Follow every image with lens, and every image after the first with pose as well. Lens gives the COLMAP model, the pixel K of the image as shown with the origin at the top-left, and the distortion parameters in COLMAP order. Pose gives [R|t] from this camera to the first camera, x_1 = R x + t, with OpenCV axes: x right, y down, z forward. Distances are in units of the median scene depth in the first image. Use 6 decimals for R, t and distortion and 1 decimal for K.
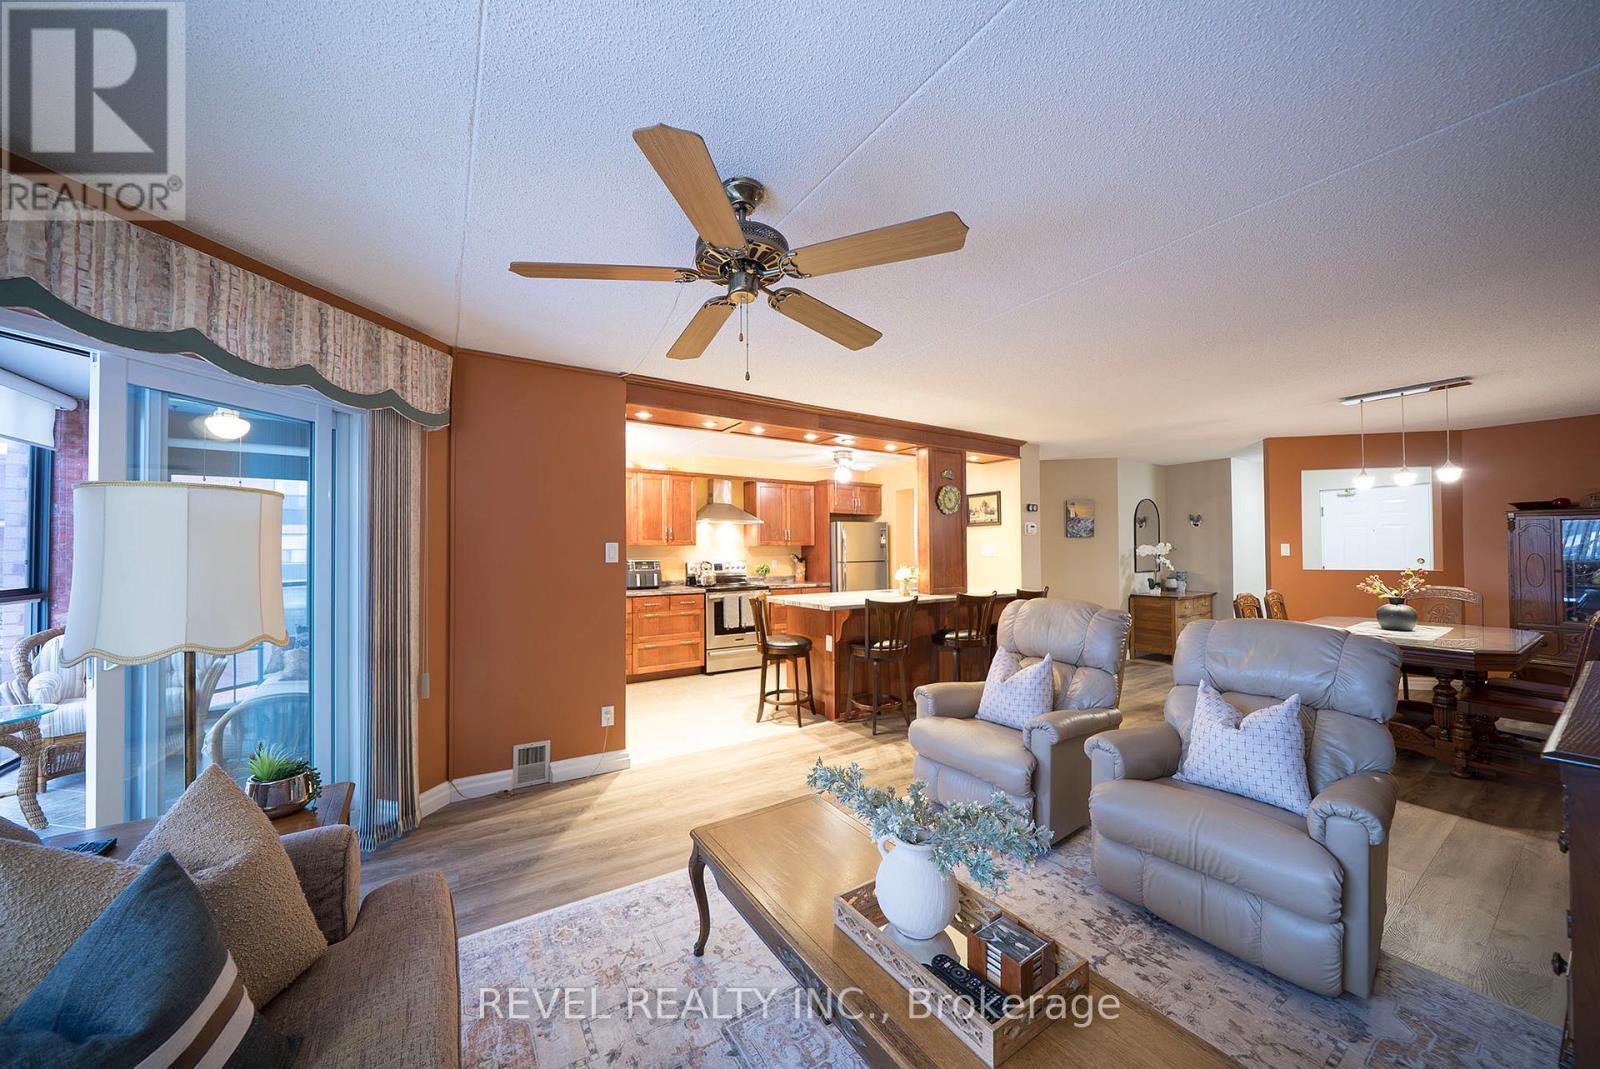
lens RADIAL K [[550.8, 0, 795.3], [0, 550.8, 541.4], [0, 0, 1]] dist [-0.004977, -0.000022]
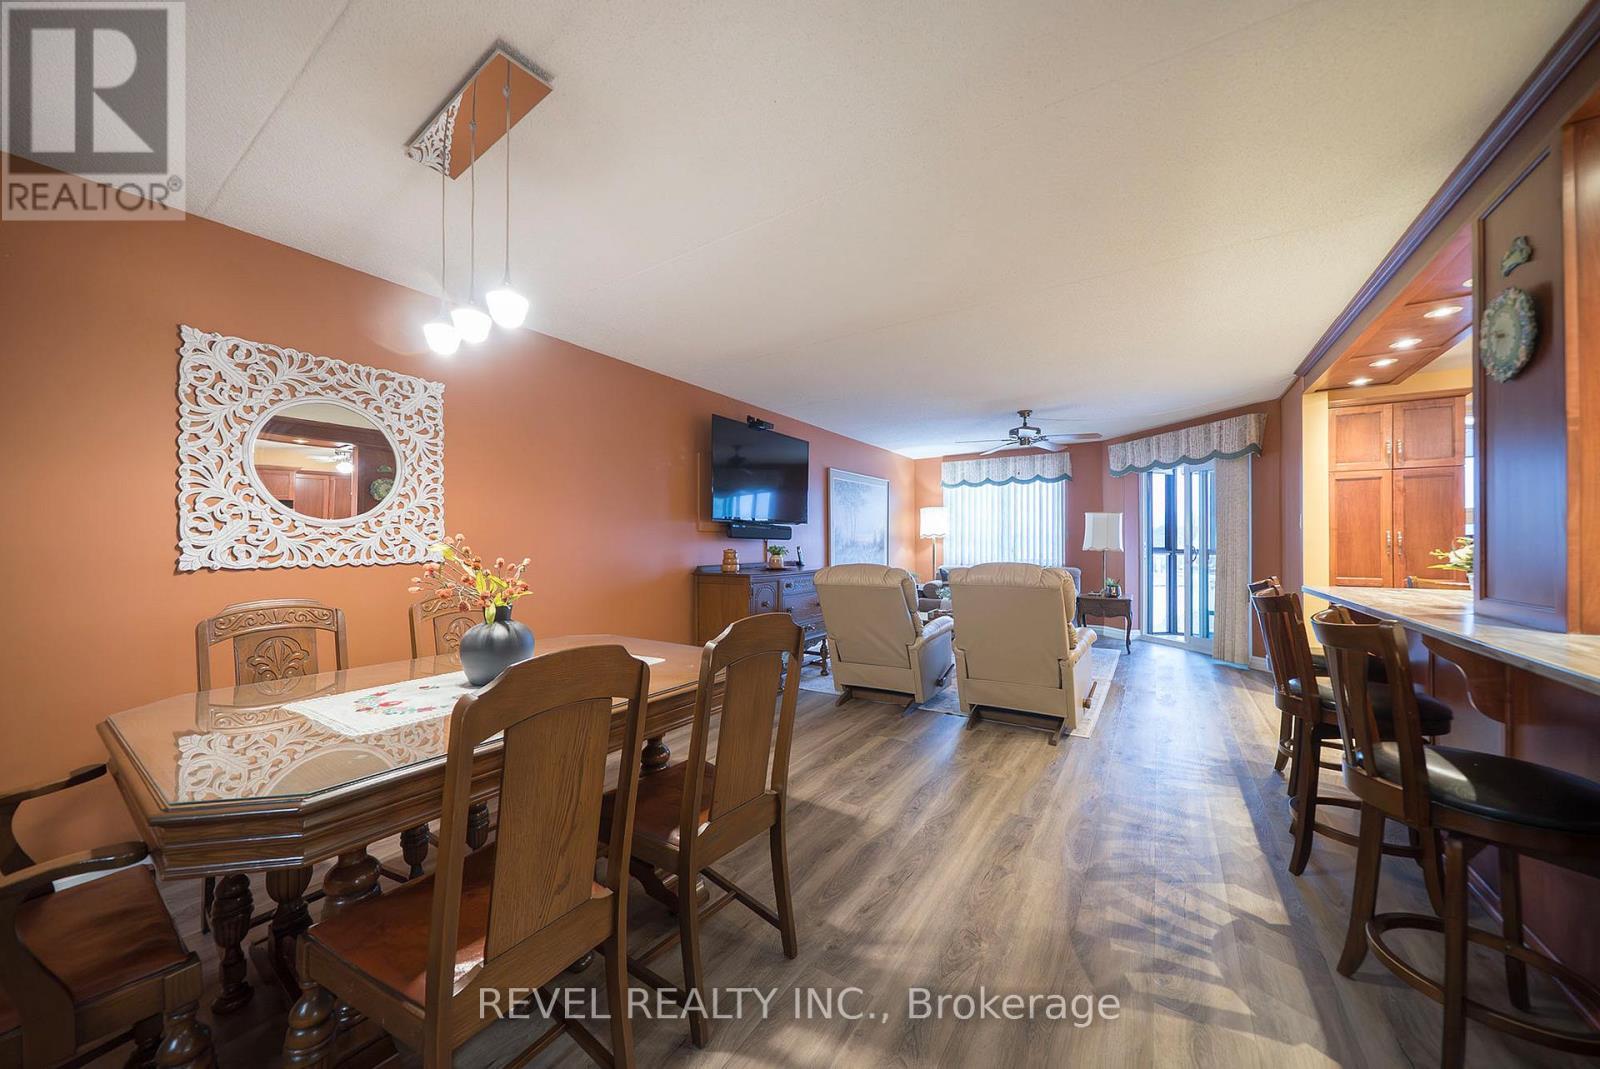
lens RADIAL K [[550.8, 0, 797.4], [0, 550.8, 541.4], [0, 0, 1]] dist [-0.004977, -0.000022]
pose [[-0.913755, 0.004718, -0.406238, 0.650247], [0.011960, 0.999812, -0.015289, 0.038359], [0.406090, -0.018829, -0.913639, 0.915256]]
